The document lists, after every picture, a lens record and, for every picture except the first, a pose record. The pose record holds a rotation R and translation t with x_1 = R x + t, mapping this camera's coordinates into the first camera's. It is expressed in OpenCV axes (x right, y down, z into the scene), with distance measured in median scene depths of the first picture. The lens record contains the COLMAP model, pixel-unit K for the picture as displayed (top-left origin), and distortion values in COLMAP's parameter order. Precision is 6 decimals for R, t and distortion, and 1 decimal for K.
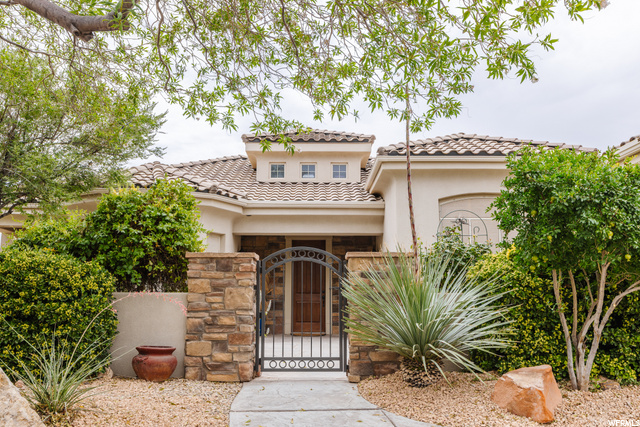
lens RADIAL K [[623.4, 0, 320.0], [0, 623.4, 213.5], [0, 0, 1]] dist [0.002762, 0.000335]
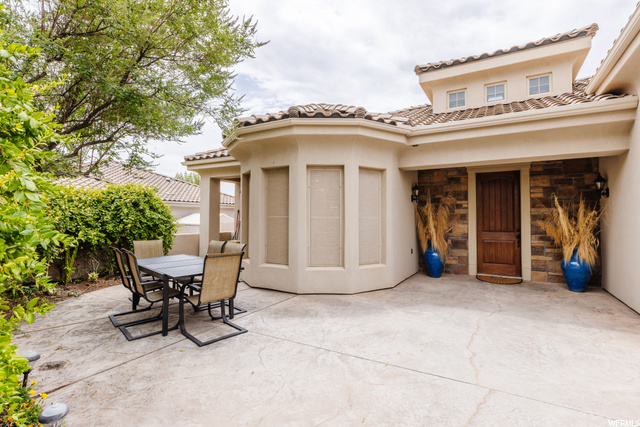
lens RADIAL K [[298.3, 0, 320.0], [0, 298.3, 213.5], [0, 0, 1]] dist [-0.002226, -0.000256]
pose [[0.850669, -0.010991, -0.525586, -0.011016], [0.081930, 0.990337, 0.111895, 0.035075], [0.519277, -0.138248, 0.843350, 0.524179]]
